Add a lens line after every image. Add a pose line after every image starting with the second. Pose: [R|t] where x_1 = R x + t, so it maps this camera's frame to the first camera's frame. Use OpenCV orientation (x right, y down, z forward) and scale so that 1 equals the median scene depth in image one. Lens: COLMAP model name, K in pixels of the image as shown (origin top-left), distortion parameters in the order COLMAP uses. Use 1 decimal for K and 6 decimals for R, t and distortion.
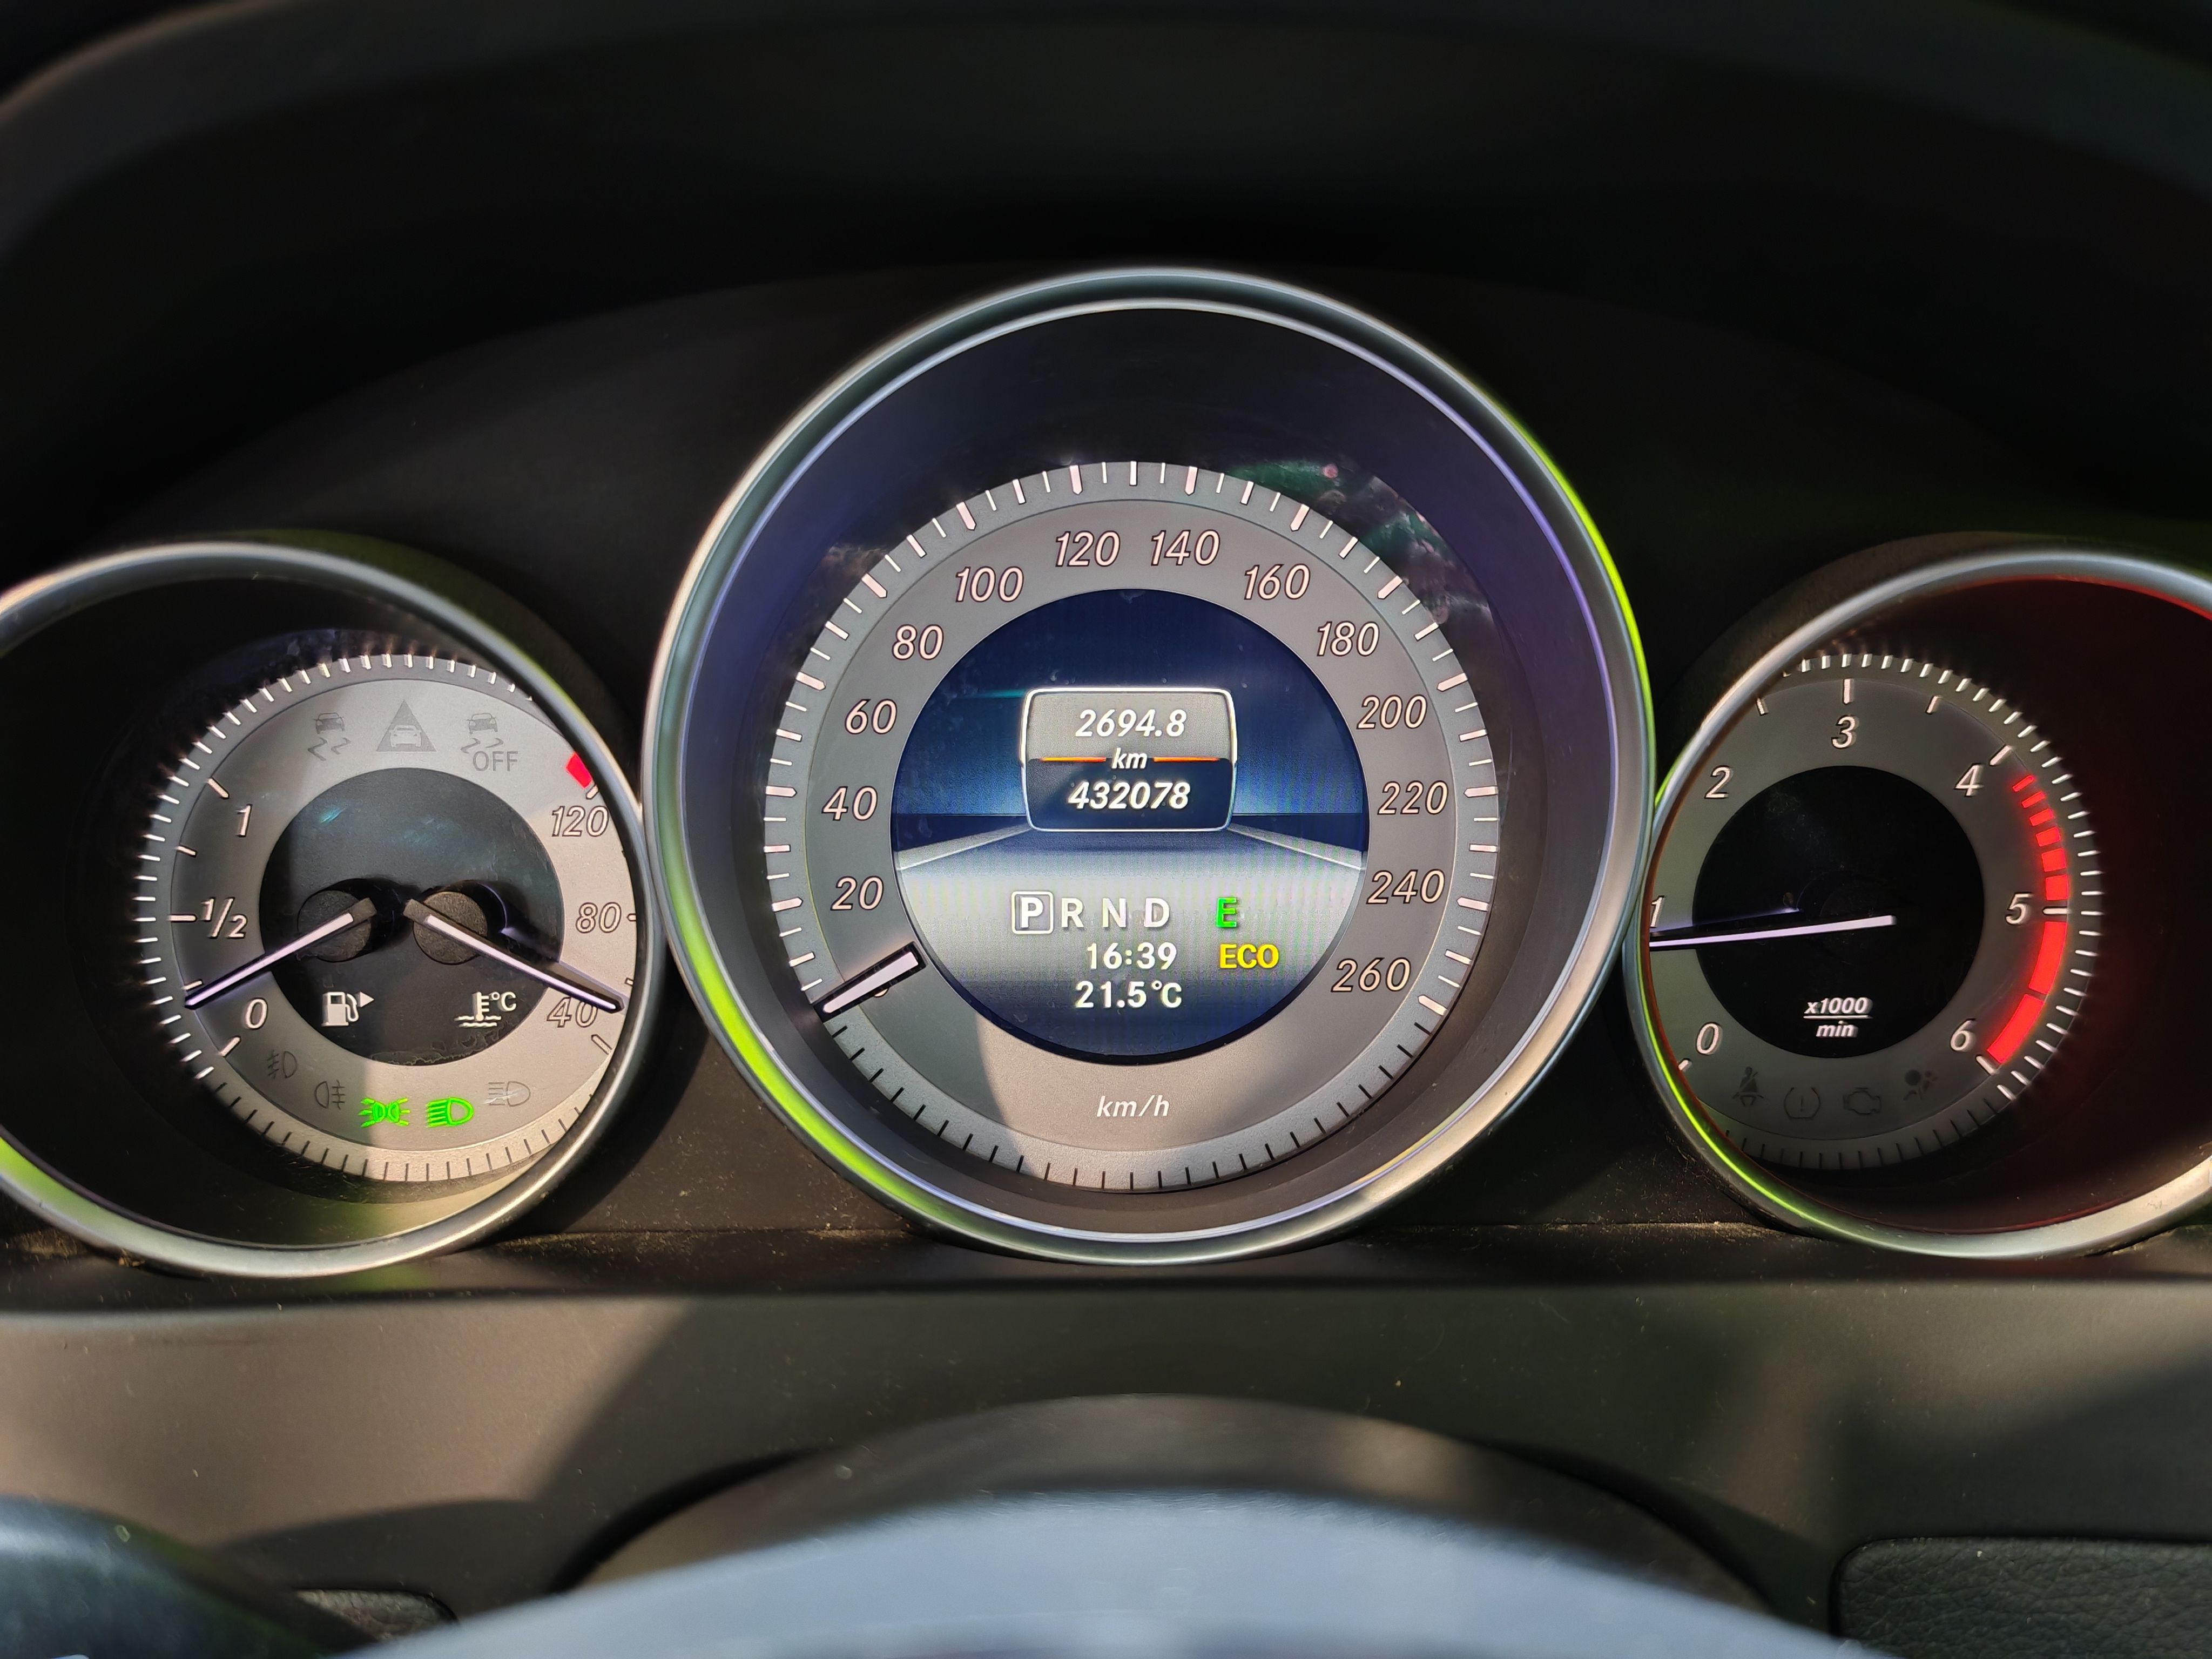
lens RADIAL K [[1737.8, 0, 1106.0], [0, 1737.8, 829.5], [0, 0, 1]] dist [0.084857, -0.276414]
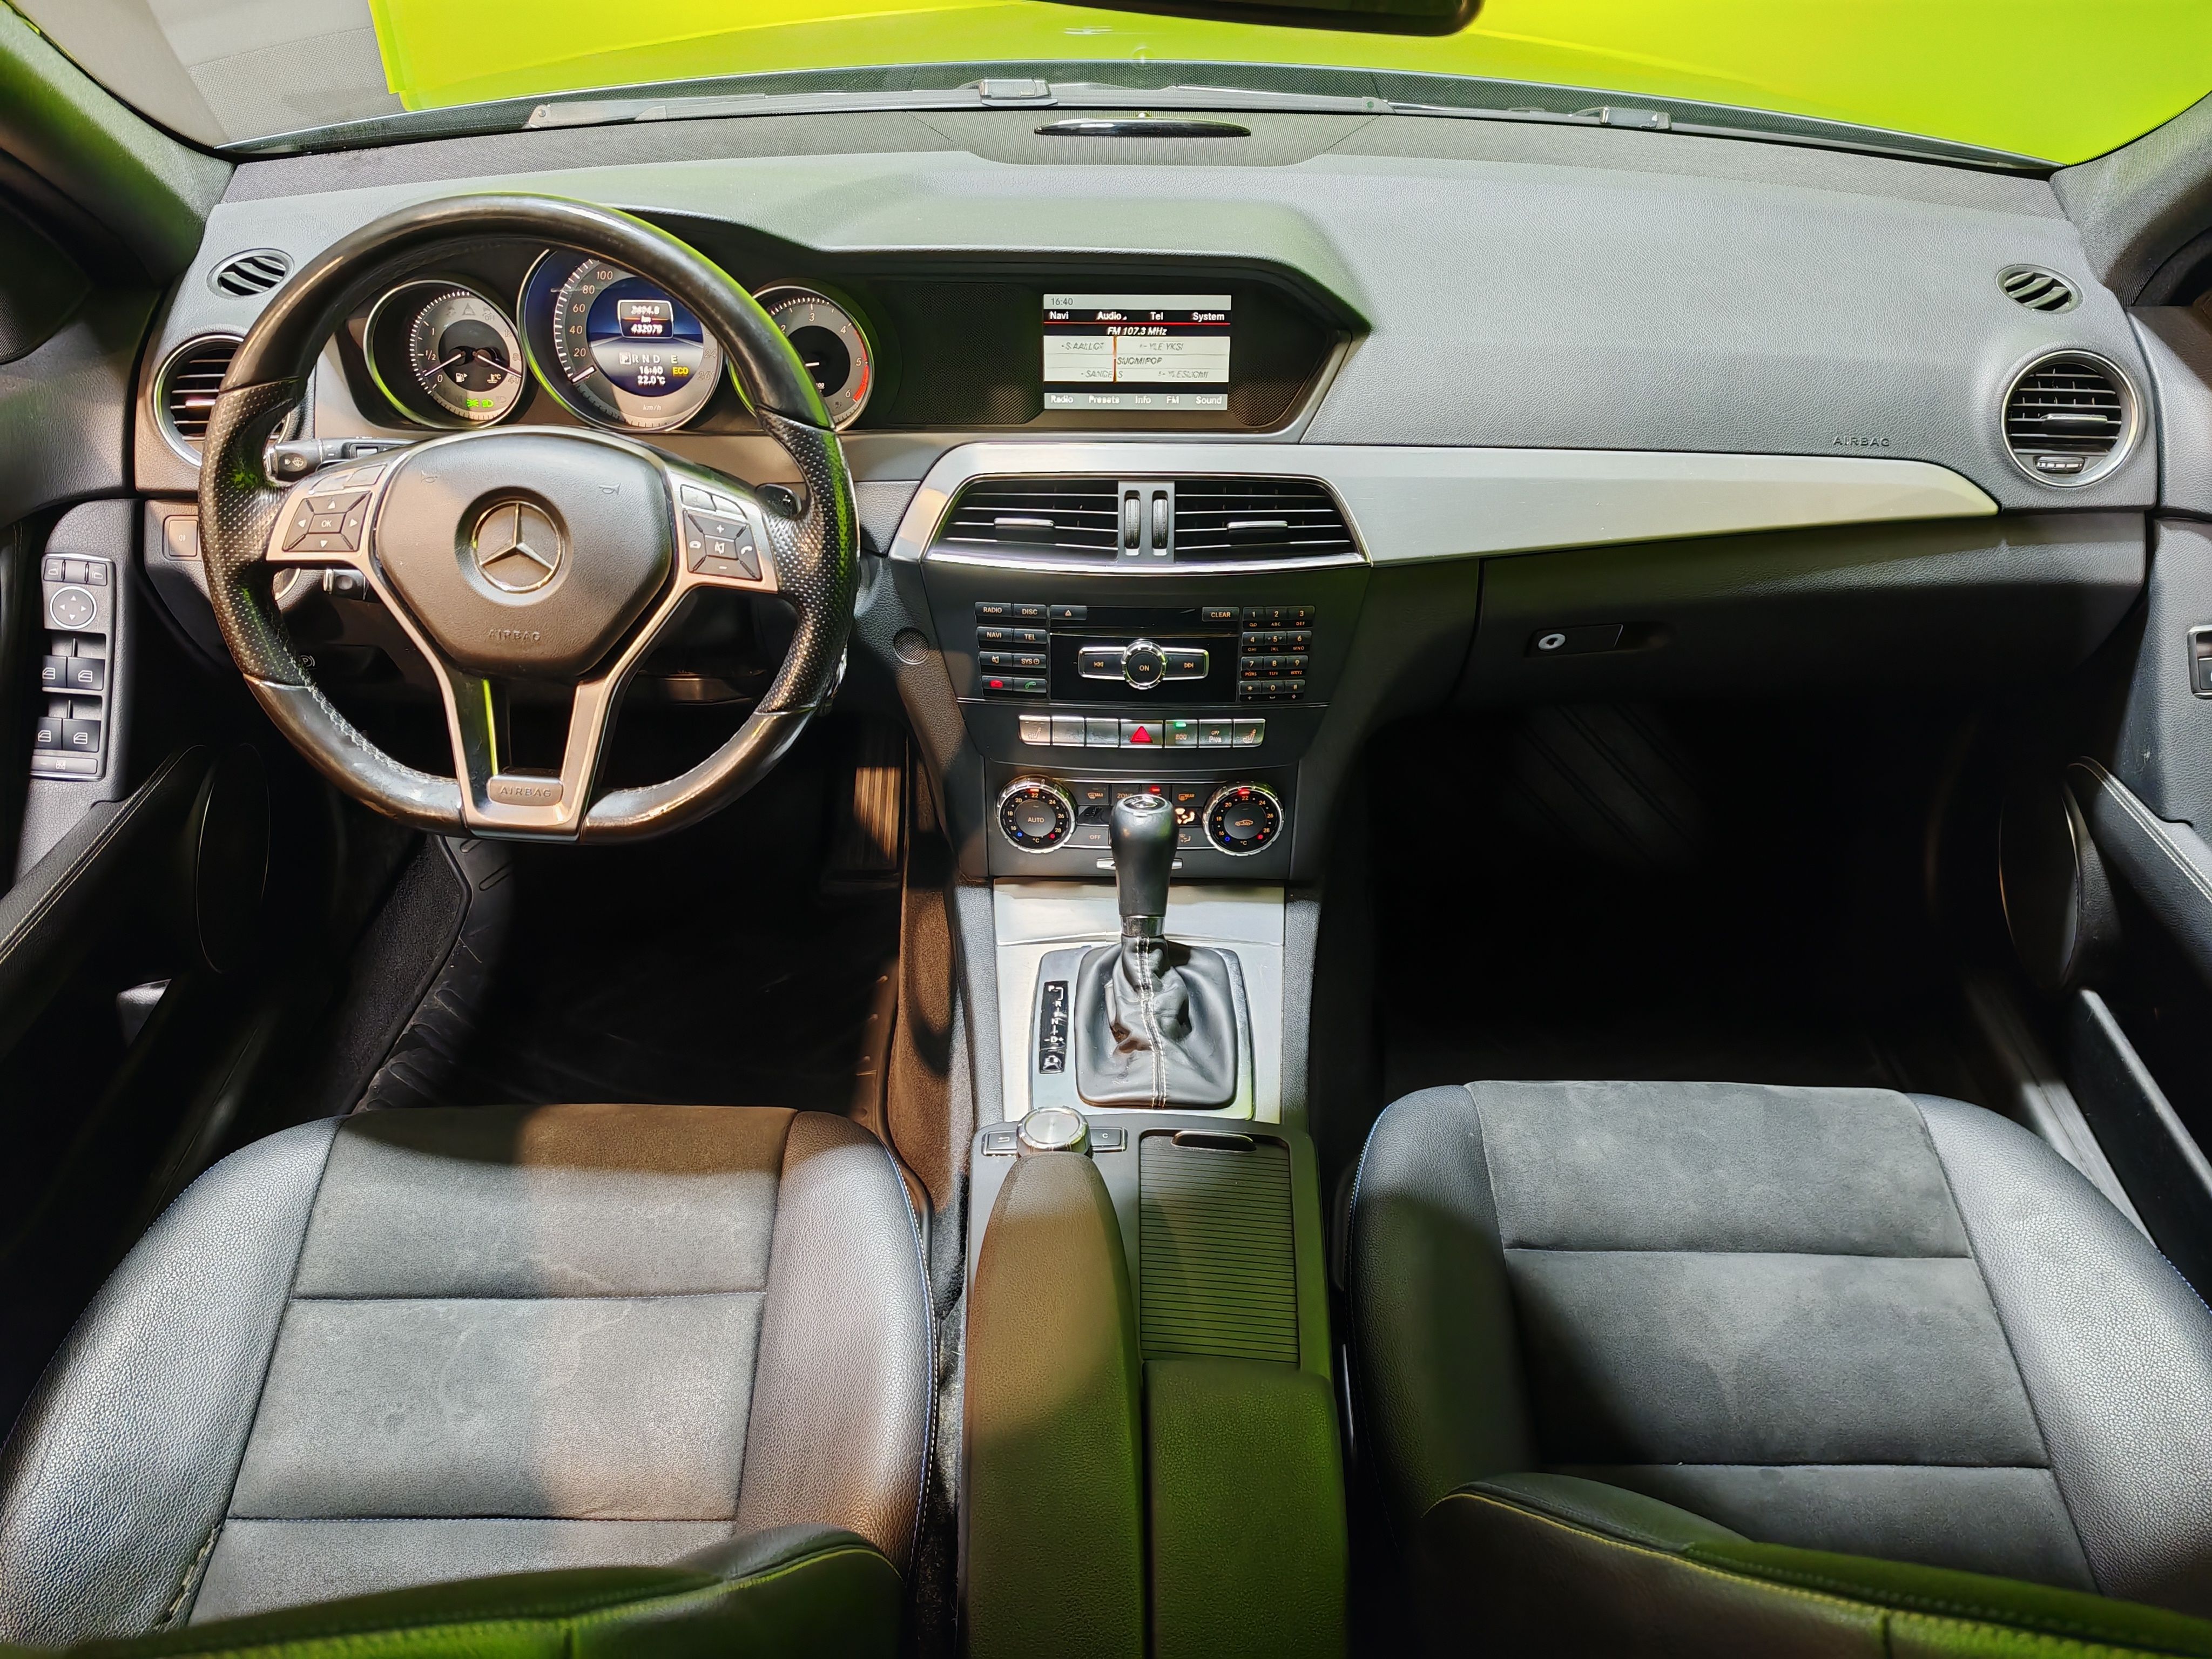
lens RADIAL K [[1750.4, 0, 1106.0], [0, 1750.4, 829.5], [0, 0, 1]] dist [0.092020, -0.137997]
pose [[0.998801, 0.028632, -0.039709, 1.333029], [-0.015507, 0.954403, 0.298117, -0.158082], [0.046434, -0.297144, 0.953703, -3.362087]]
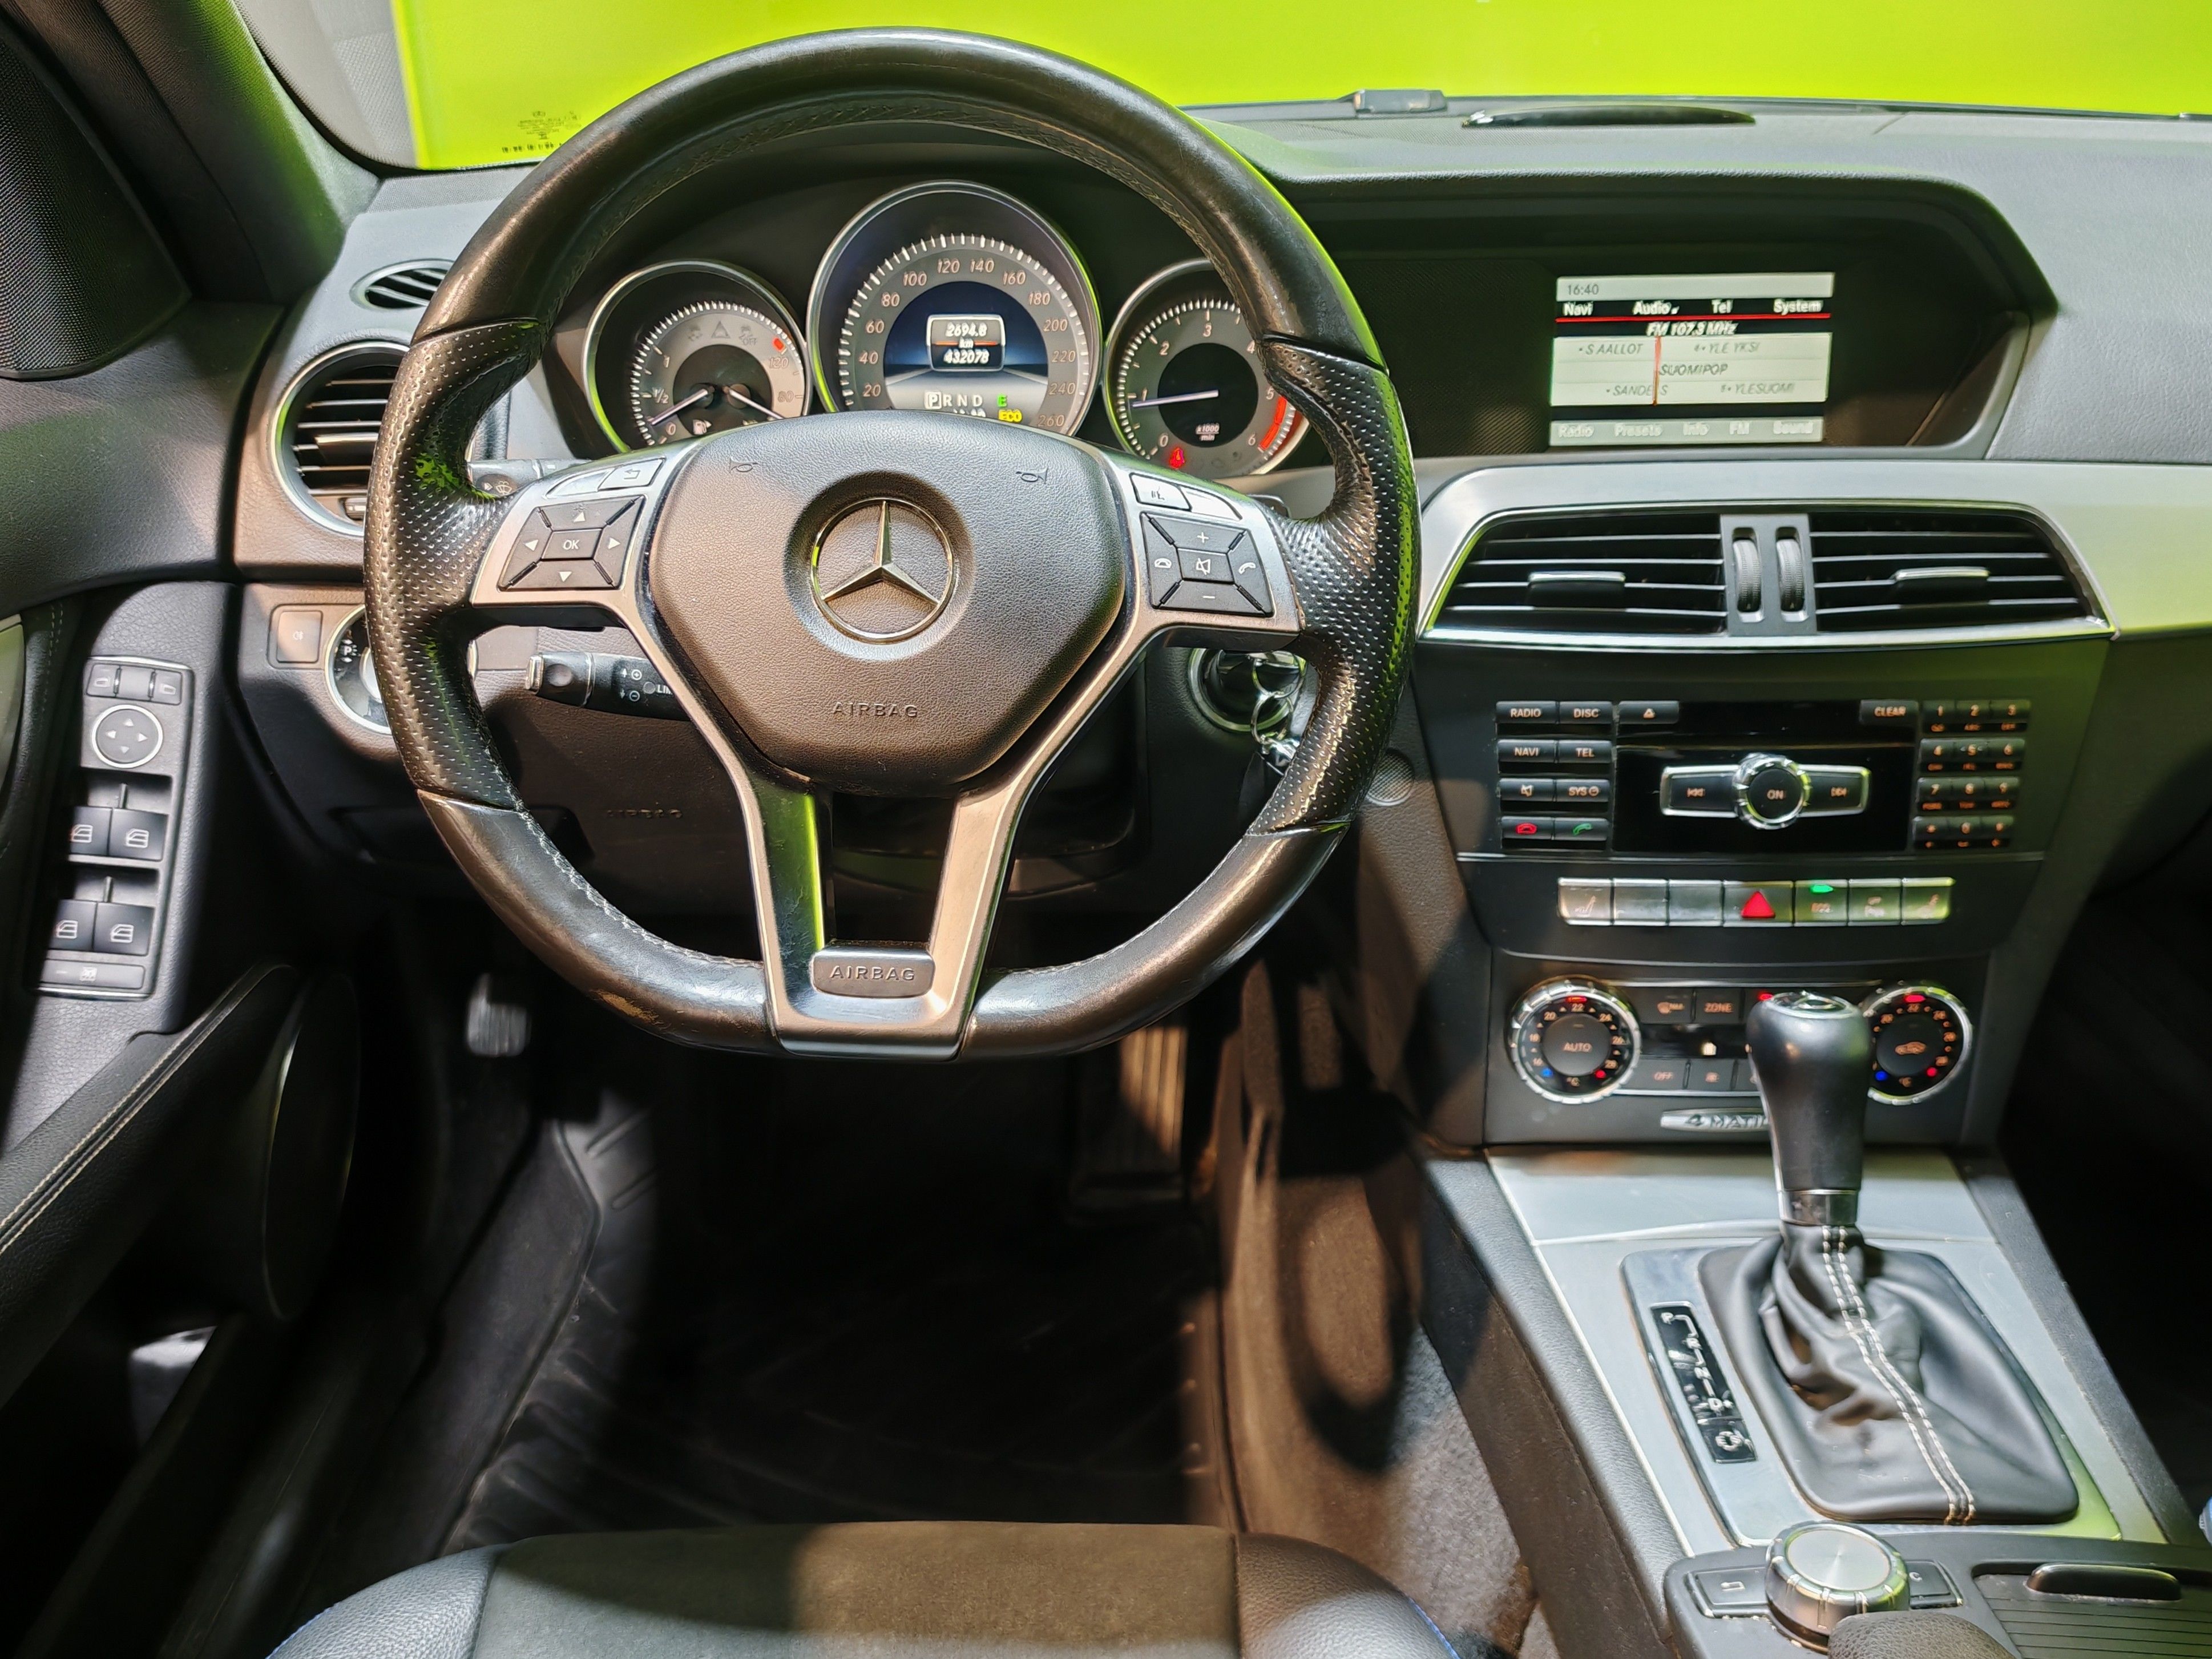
lens RADIAL K [[1868.3, 0, 1106.0], [0, 1868.3, 829.5], [0, 0, 1]] dist [0.114144, -0.233636]
pose [[0.998912, 0.005120, -0.046361, 0.404700], [0.000075, 0.993779, 0.111369, 0.422990], [0.046643, -0.111252, 0.992697, -2.219294]]
